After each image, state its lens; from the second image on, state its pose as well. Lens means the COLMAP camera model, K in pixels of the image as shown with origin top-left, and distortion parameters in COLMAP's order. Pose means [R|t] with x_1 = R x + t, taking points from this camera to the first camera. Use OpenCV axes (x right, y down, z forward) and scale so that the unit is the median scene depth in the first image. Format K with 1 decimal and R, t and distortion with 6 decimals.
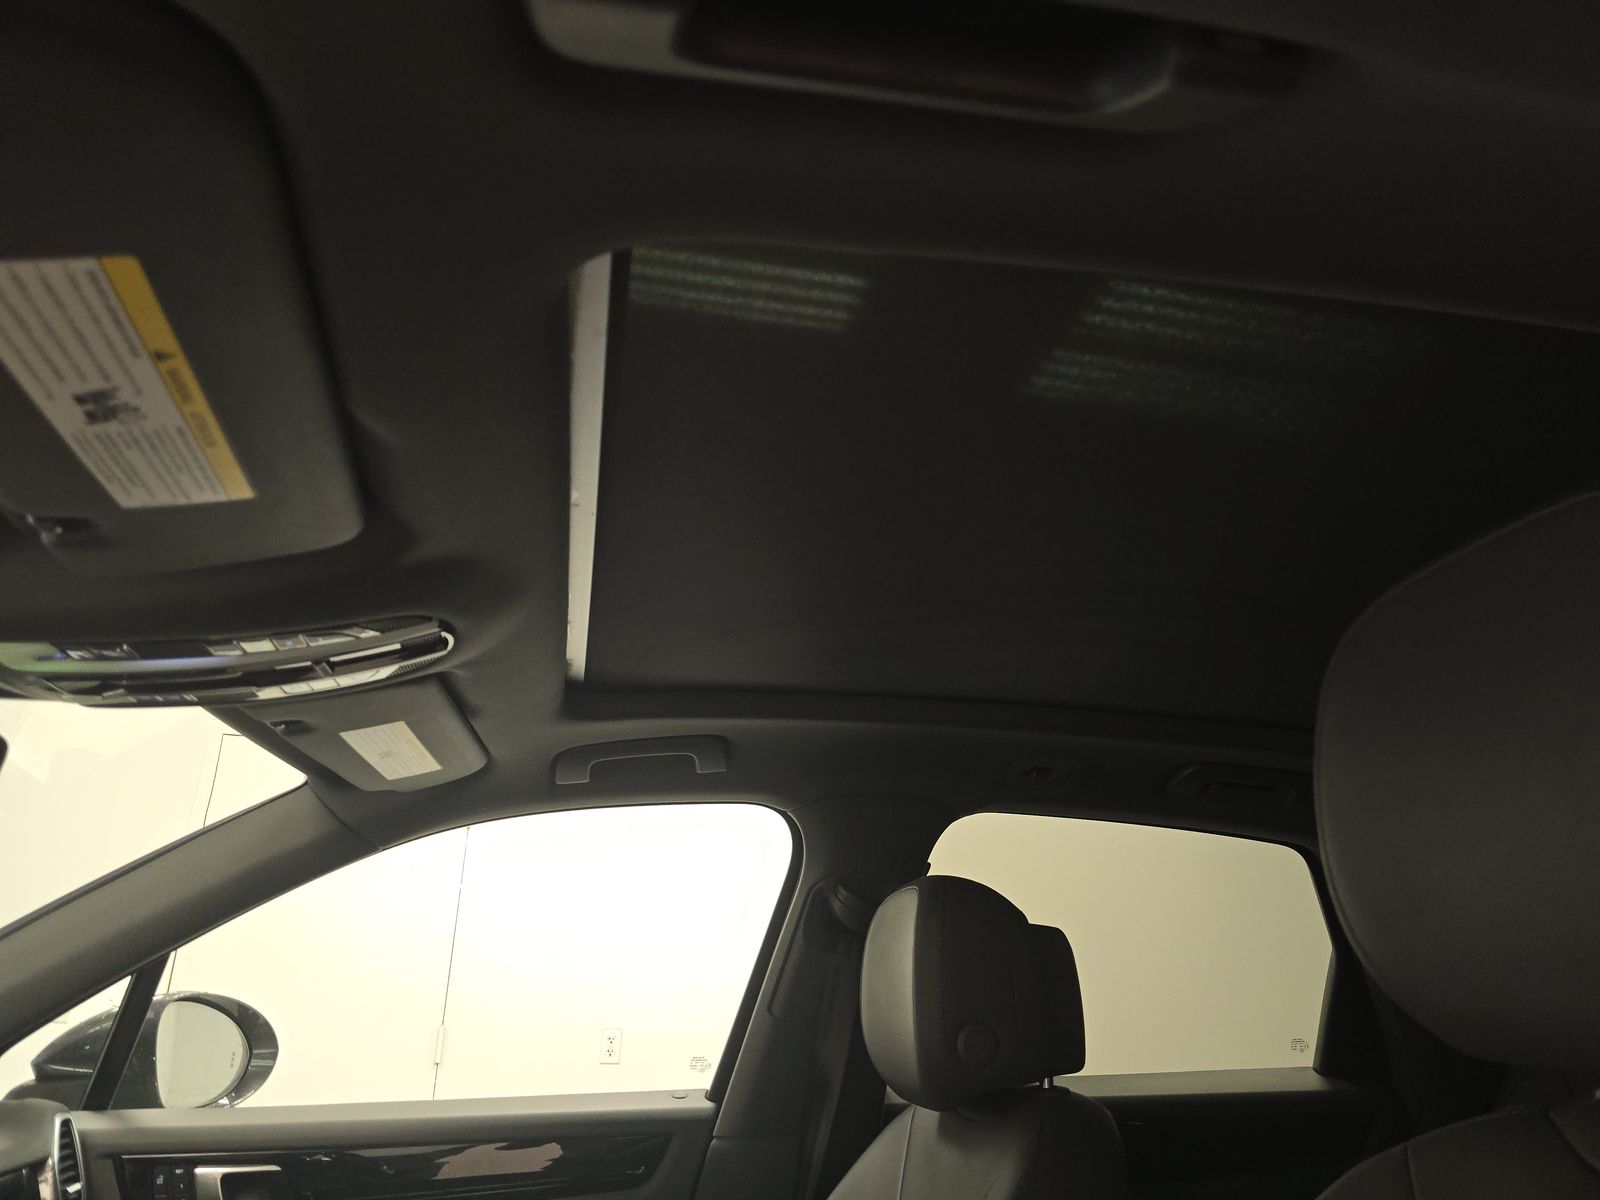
lens RADIAL K [[1044.0, 0, 800.0], [0, 1044.0, 600.0], [0, 0, 1]] dist [0.019989, -0.029202]
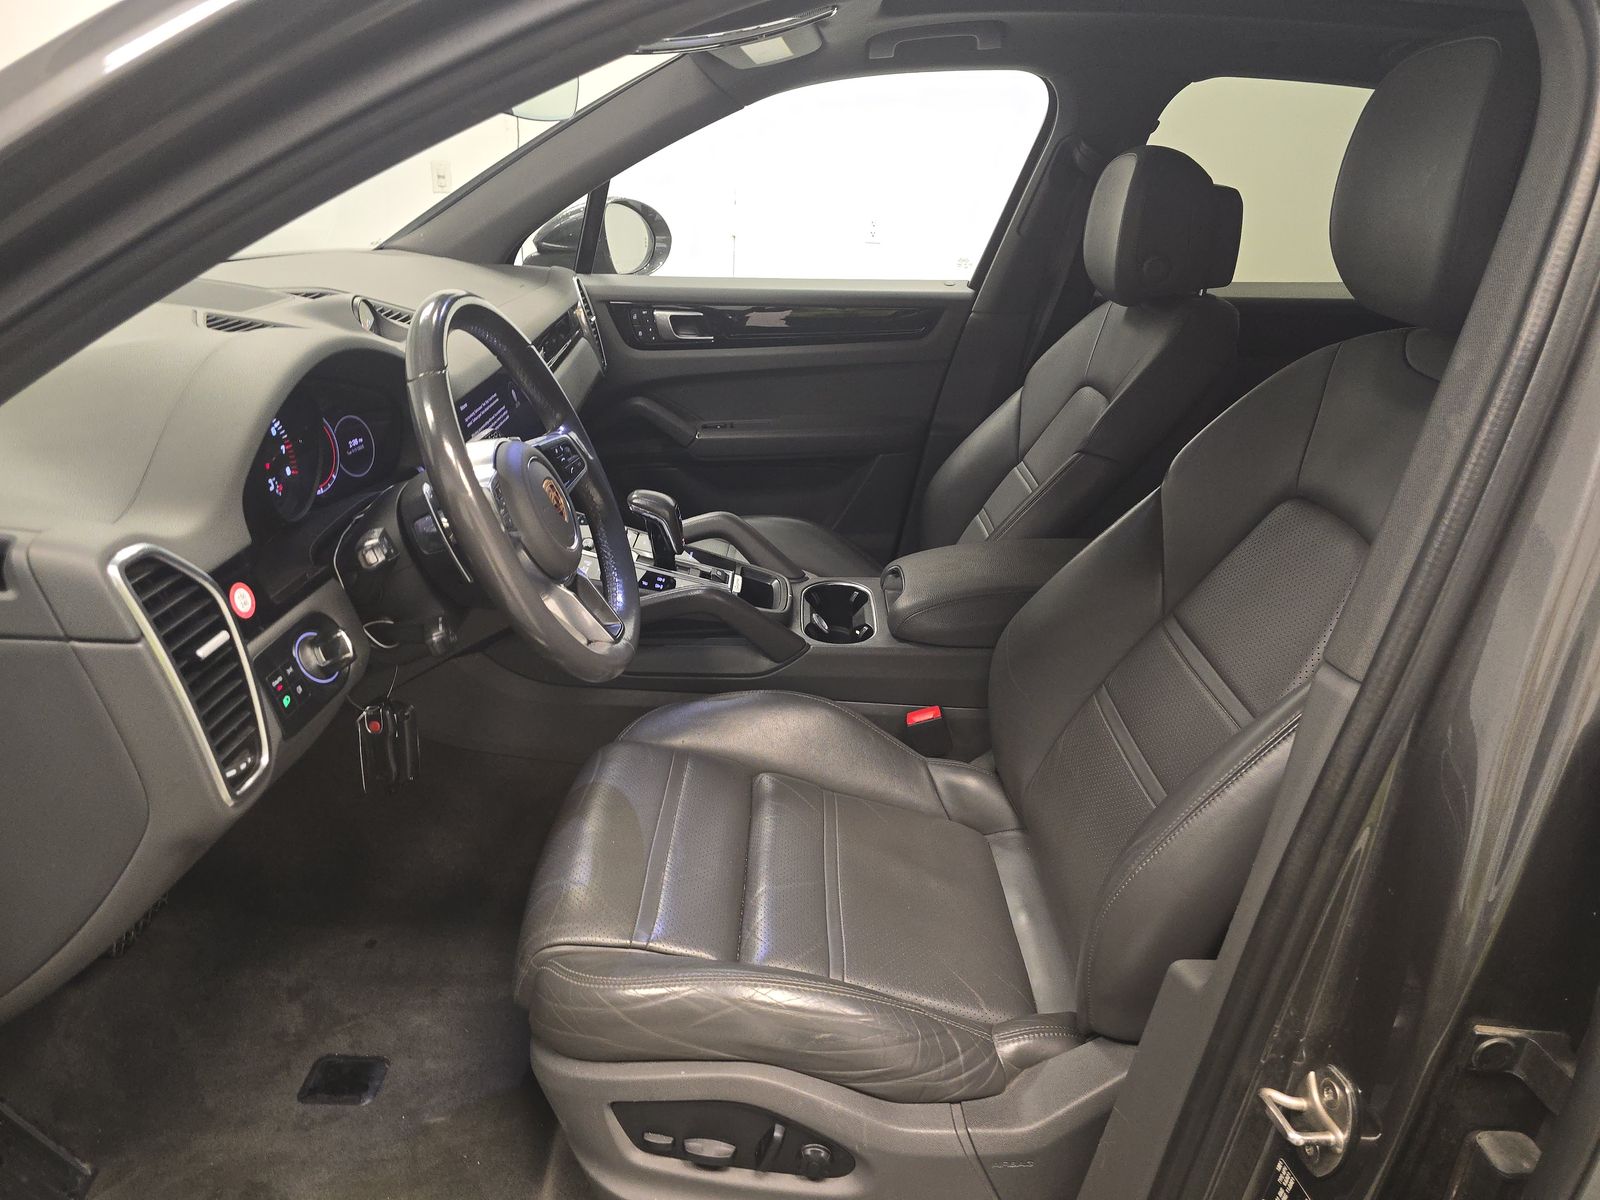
lens RADIAL K [[1044.0, 0, 800.0], [0, 1044.0, 600.0], [0, 0, 1]] dist [0.019989, -0.029202]
pose [[0.974640, 0.113523, -0.192847, 0.012426], [0.047849, 0.736121, 0.675157, -0.206144], [0.218605, -0.667262, 0.712020, -0.394644]]
